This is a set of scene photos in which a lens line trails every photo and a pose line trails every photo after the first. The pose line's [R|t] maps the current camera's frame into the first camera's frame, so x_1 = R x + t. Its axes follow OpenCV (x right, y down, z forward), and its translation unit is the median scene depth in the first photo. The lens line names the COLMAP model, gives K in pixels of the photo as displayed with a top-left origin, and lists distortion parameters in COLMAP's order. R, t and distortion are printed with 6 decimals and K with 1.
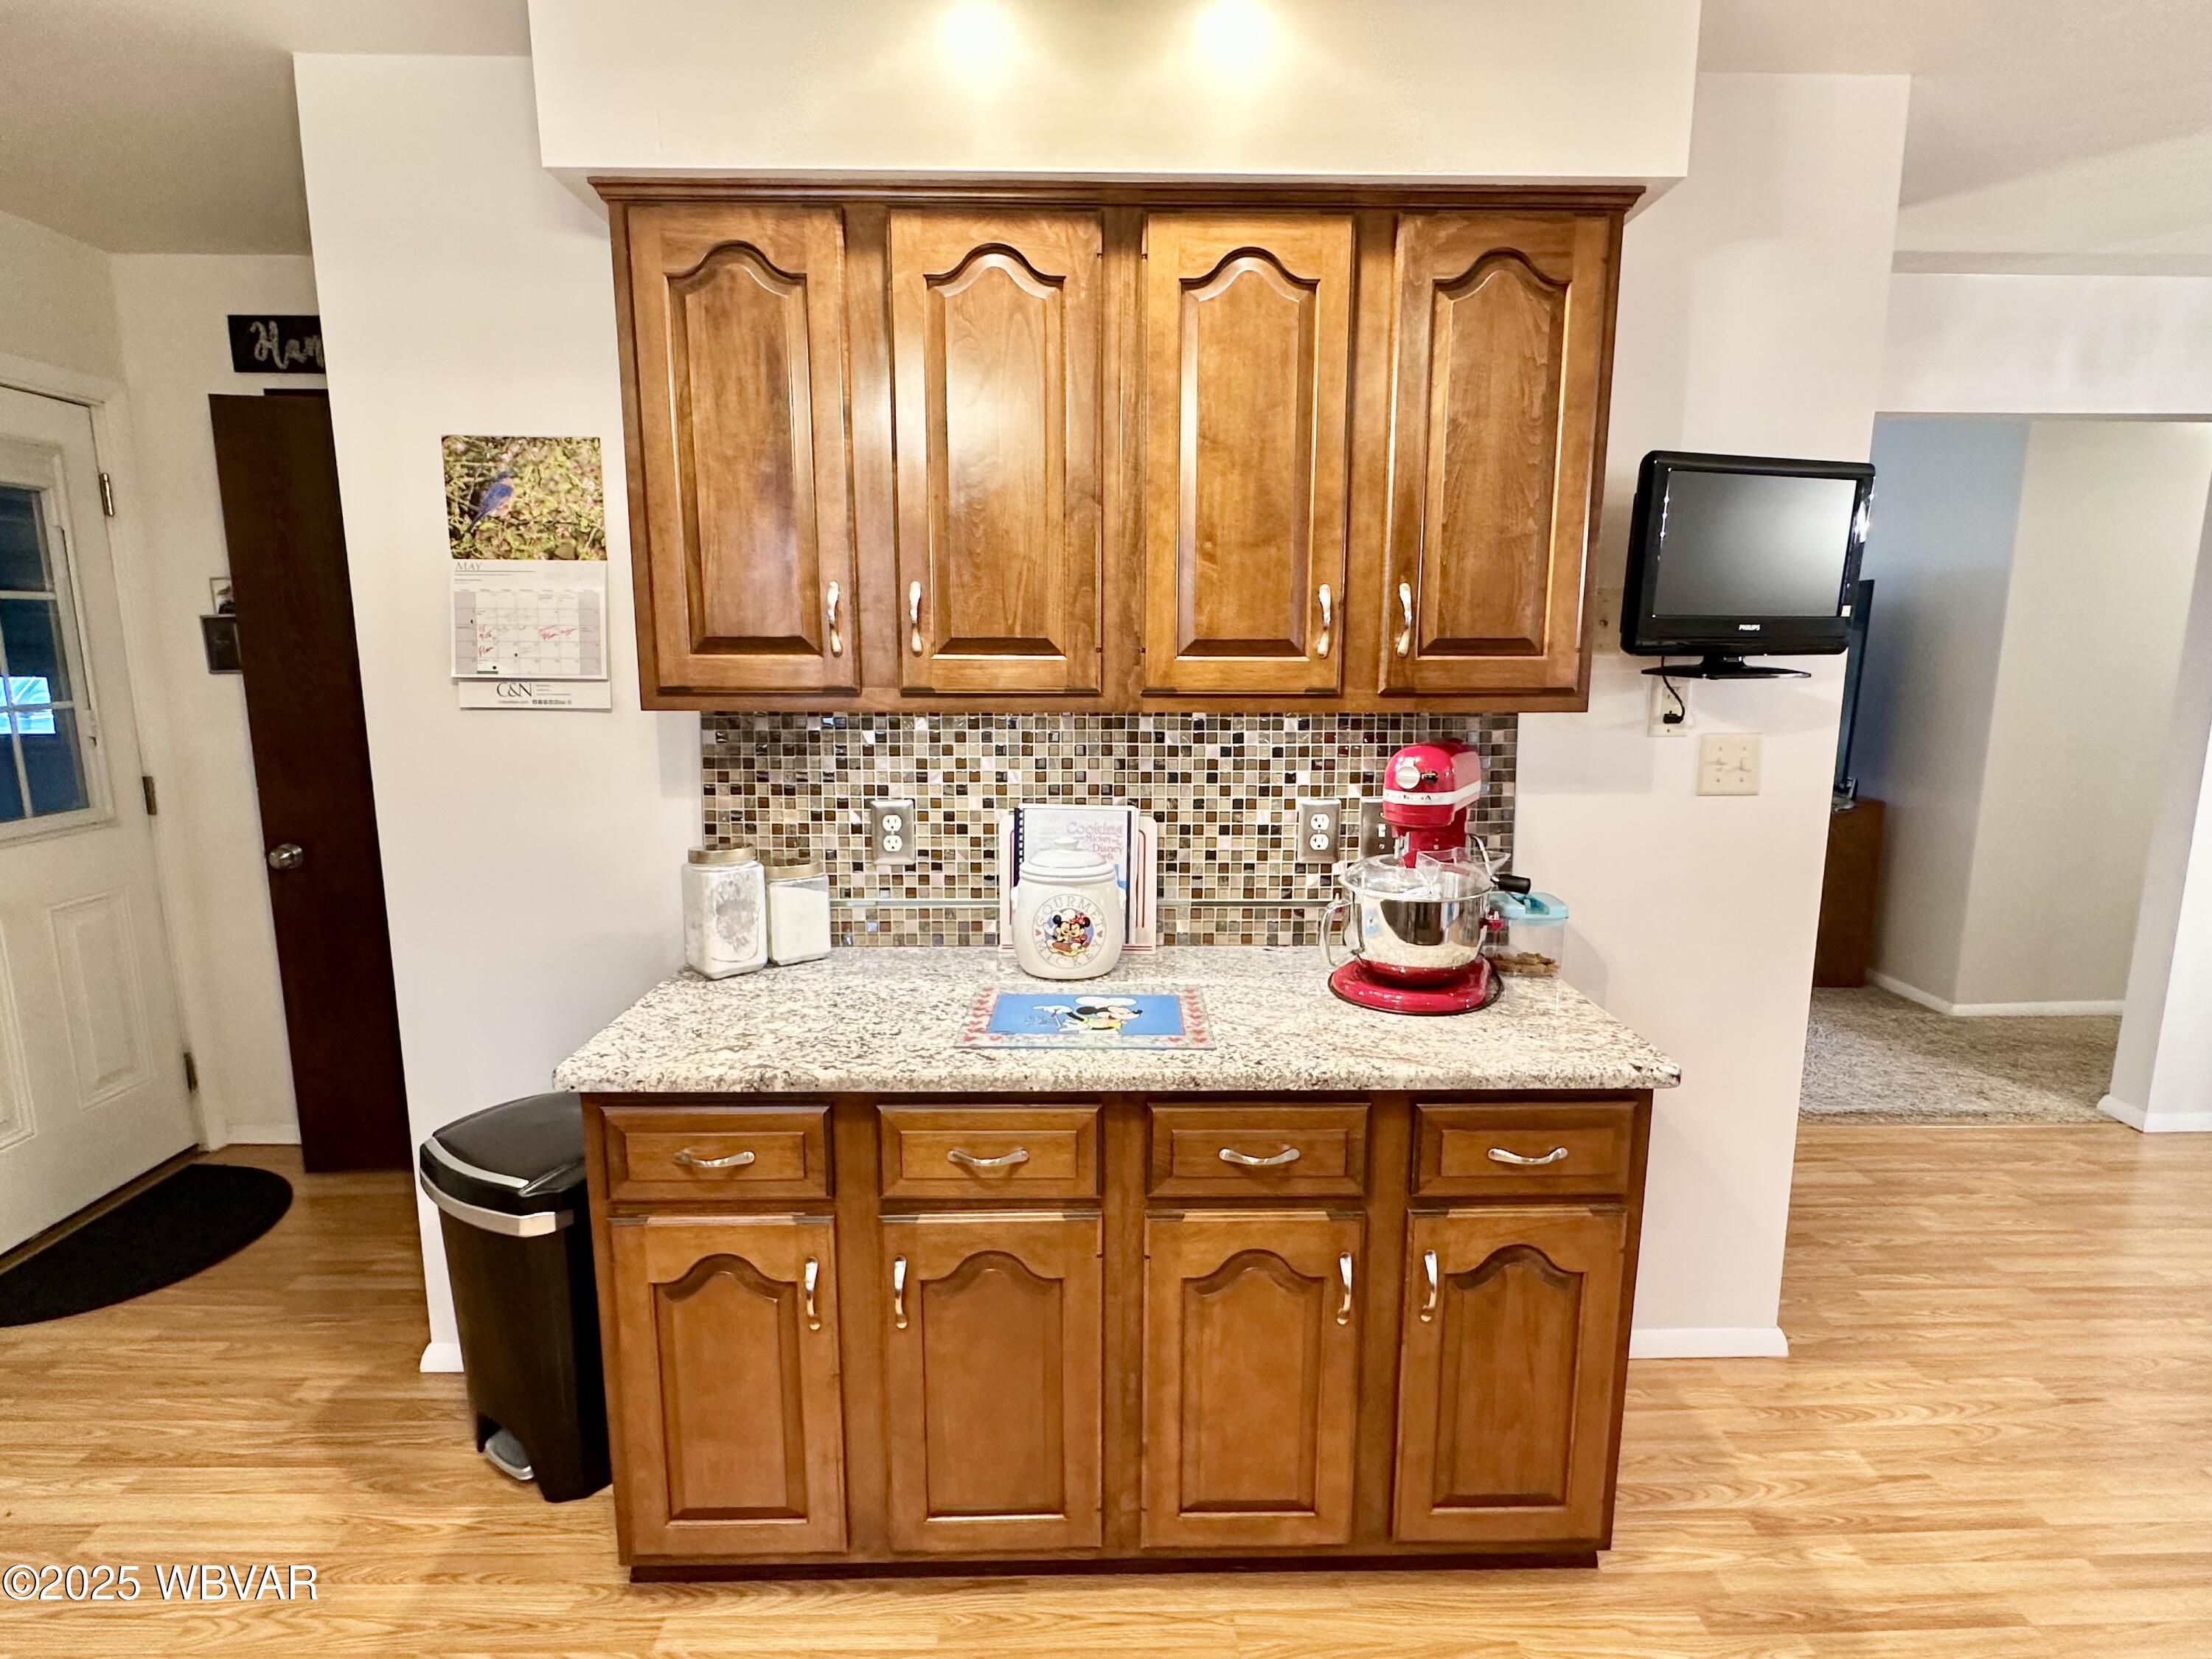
lens RADIAL K [[1143.5, 0, 1078.6], [0, 1143.5, 840.8], [0, 0, 1]] dist [0.004866, -0.001753]
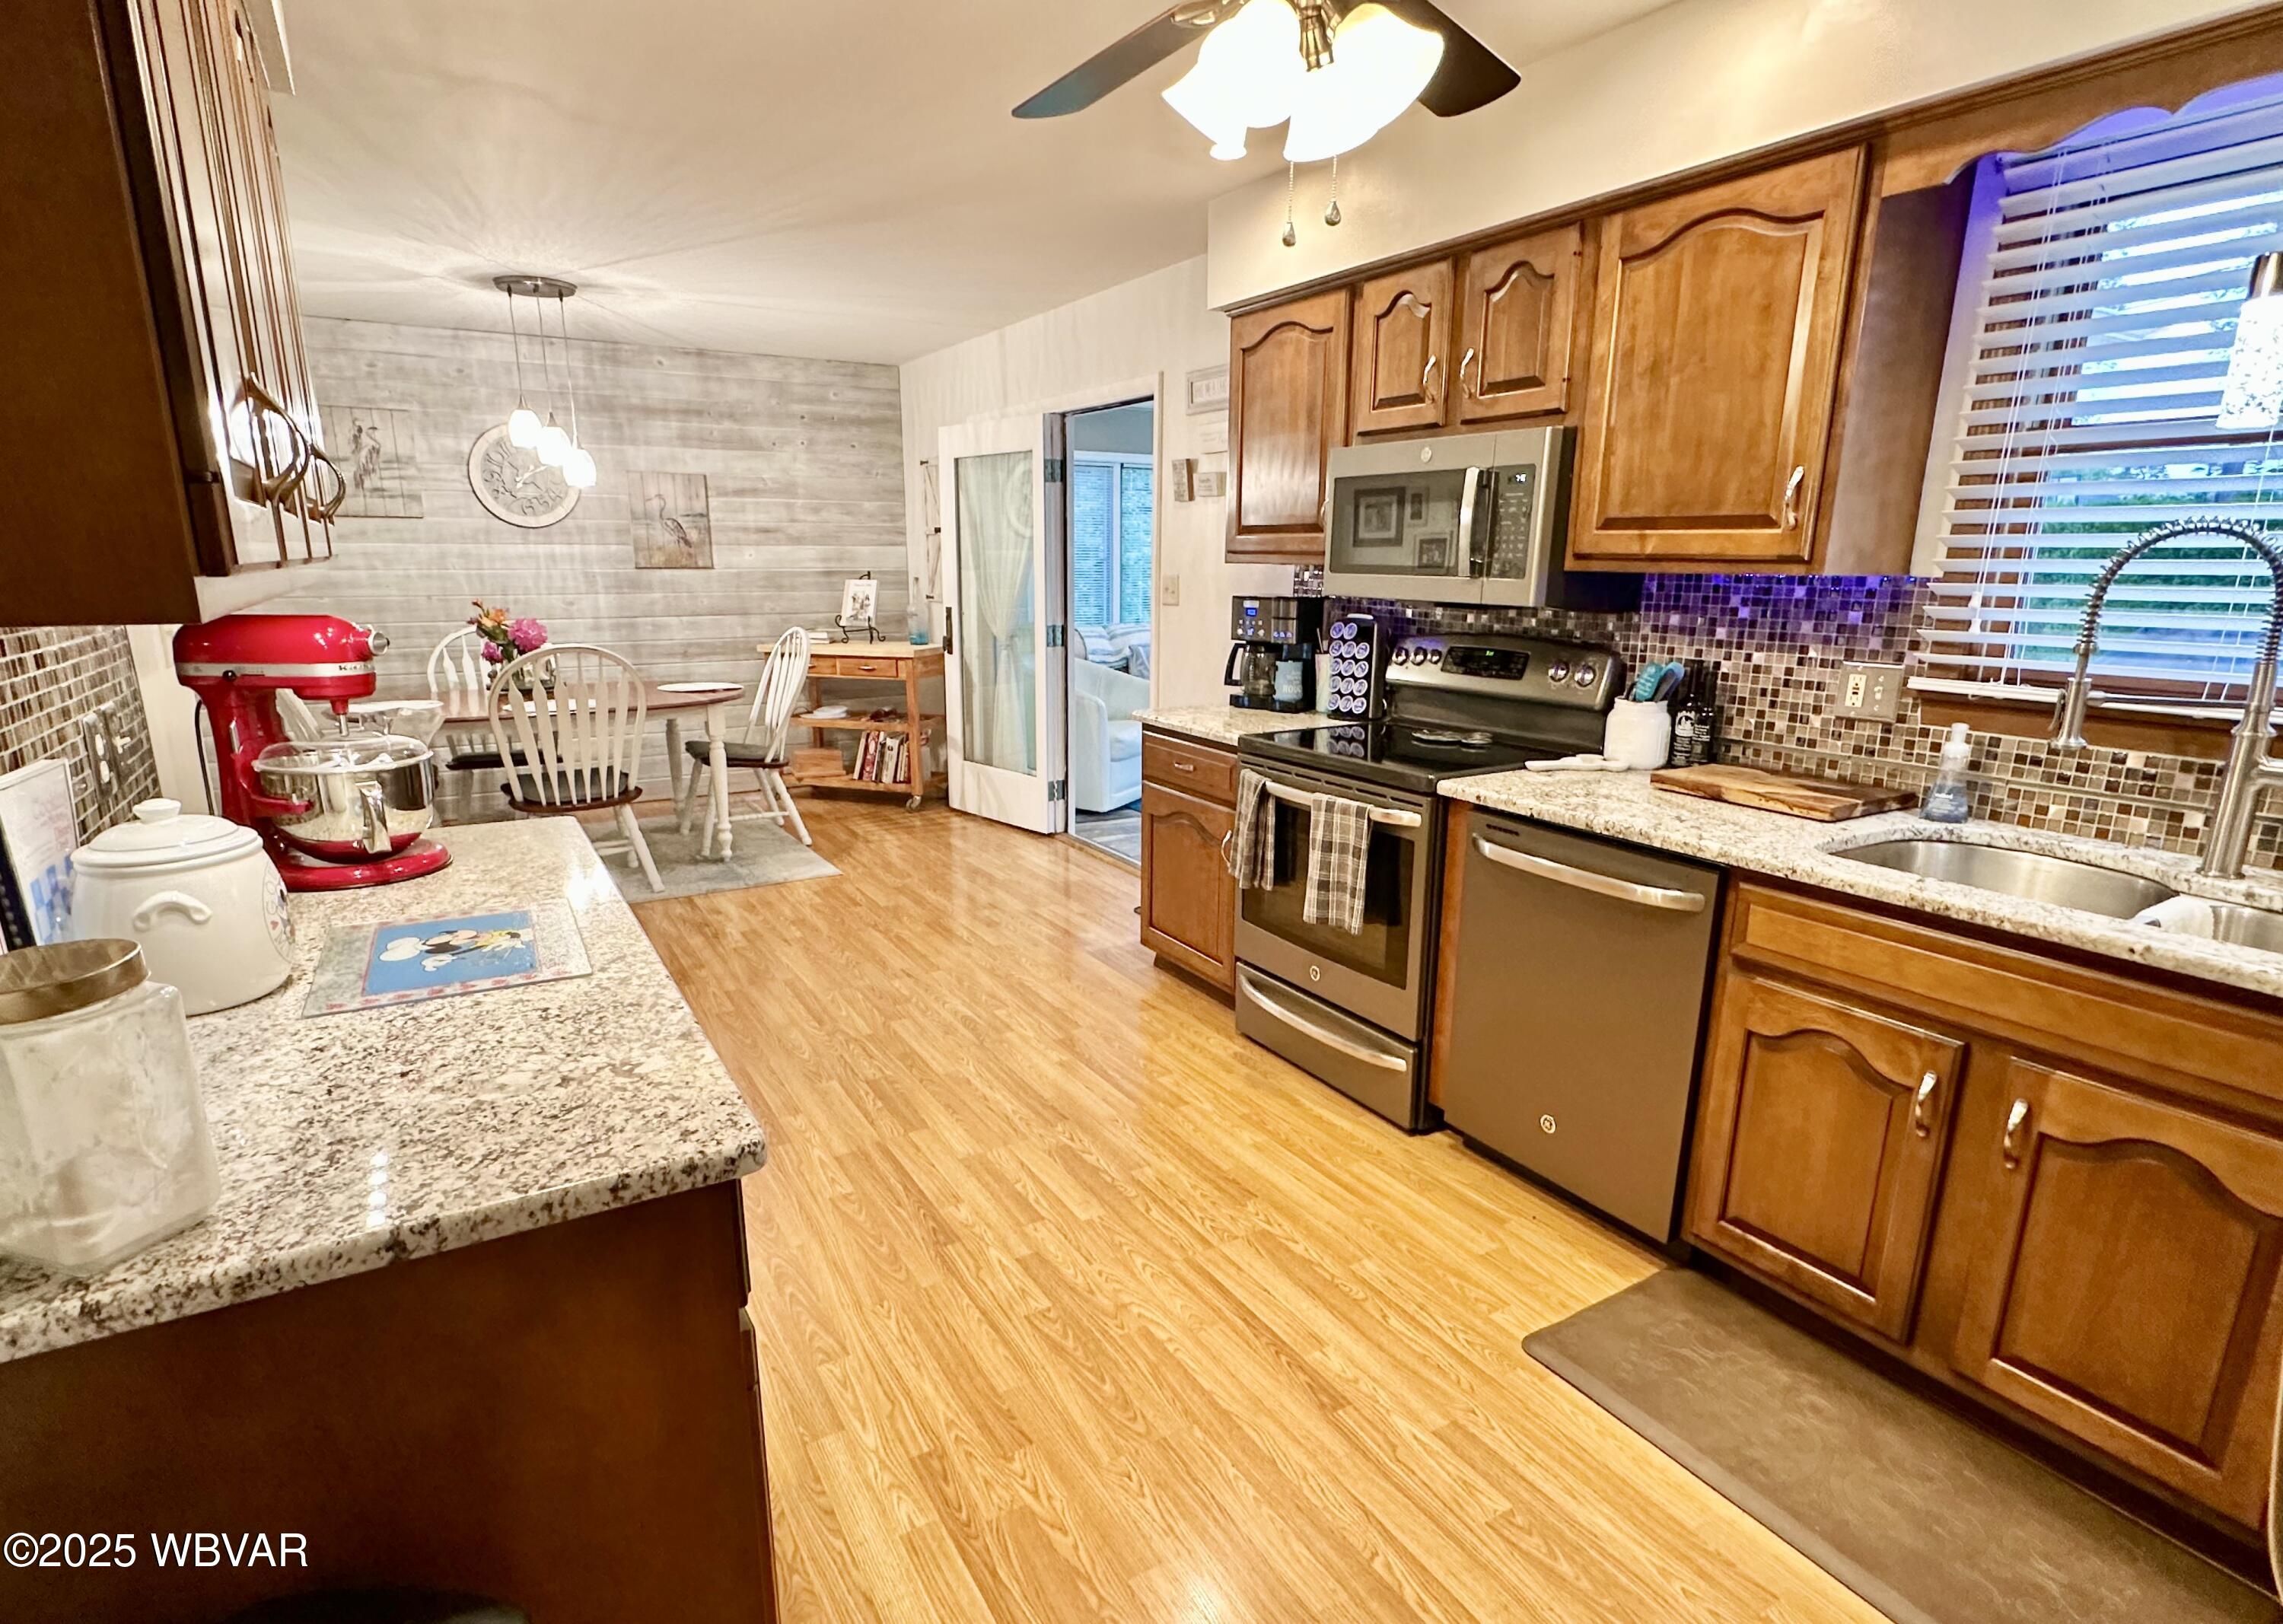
lens RADIAL K [[1175.8, 0, 1145.7], [0, 1175.8, 850.0], [0, 0, 1]] dist [-0.003744, -0.000843]
pose [[-0.485650, -0.221914, 0.845516, -0.891533], [0.131796, 0.937596, 0.321783, -0.120051], [-0.864161, 0.267710, -0.426096, 0.845655]]
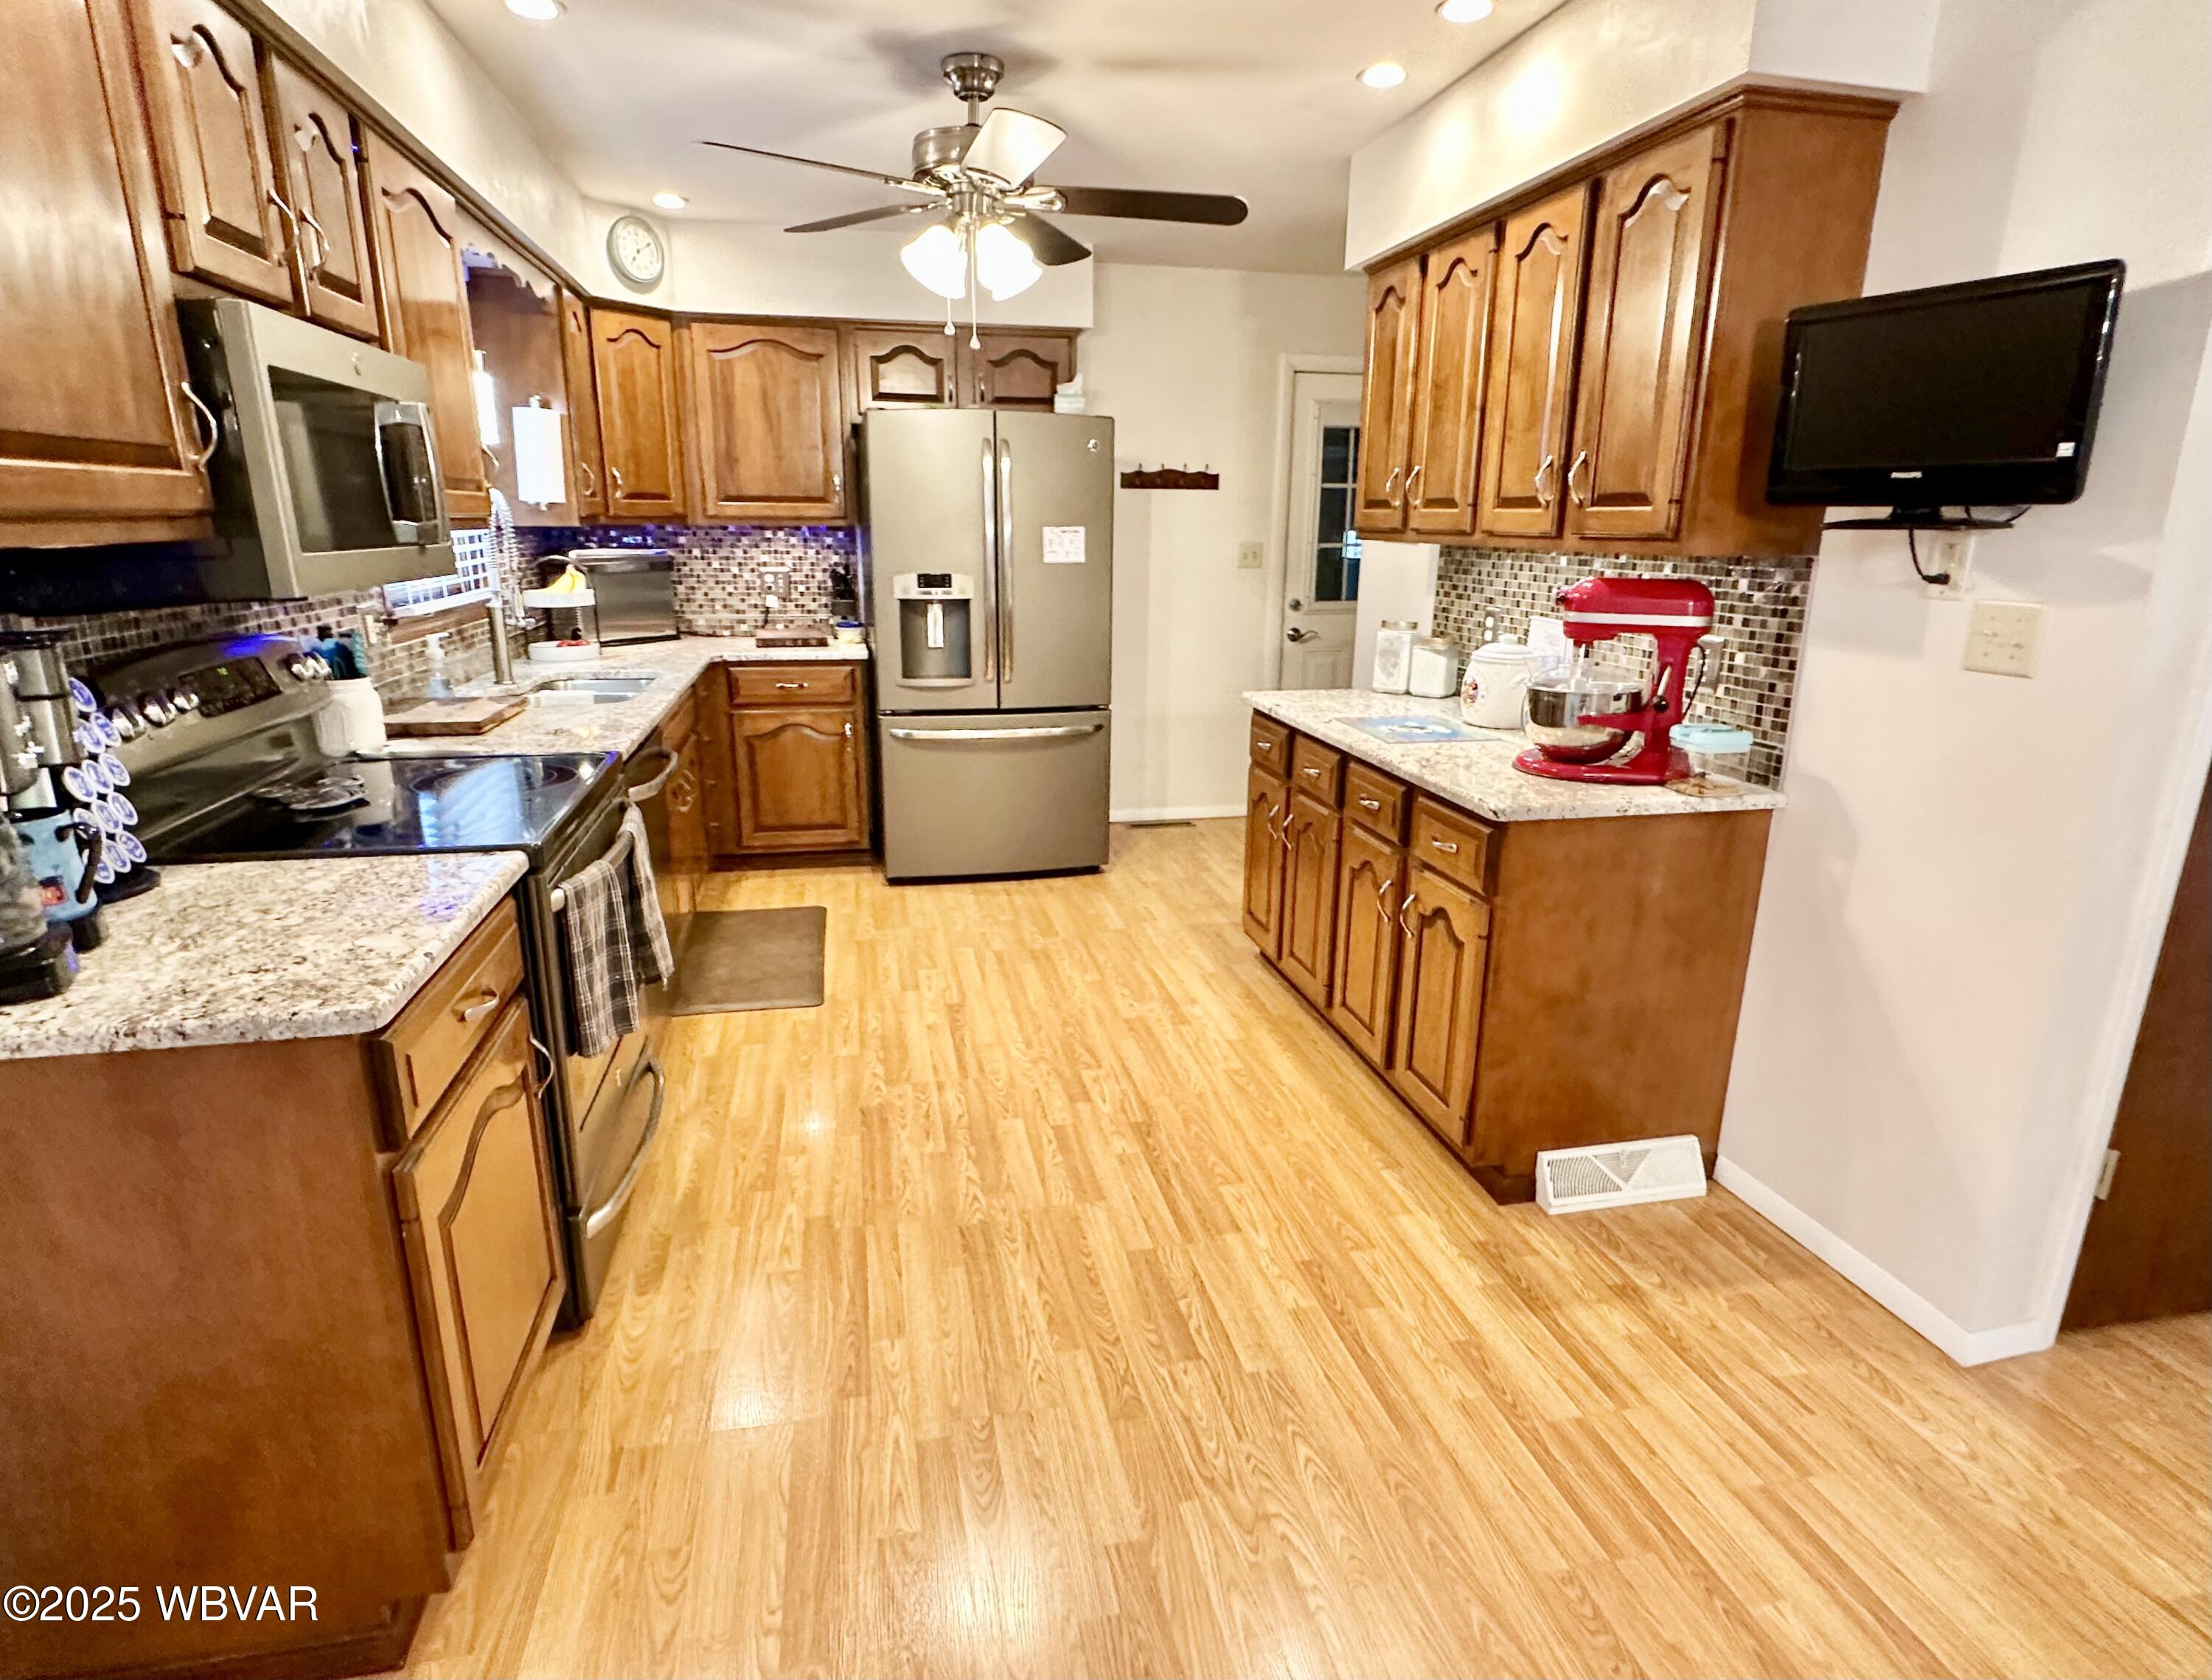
lens RADIAL K [[1200.0, 0, 1107.0], [0, 1200.0, 846.8], [0, 0, 1]] dist [-0.000116, -0.001494]
pose [[0.175611, 0.257506, -0.950185, 1.529511], [-0.167867, 0.958882, 0.228838, -0.009140], [0.970042, 0.119318, 0.211617, 0.201088]]
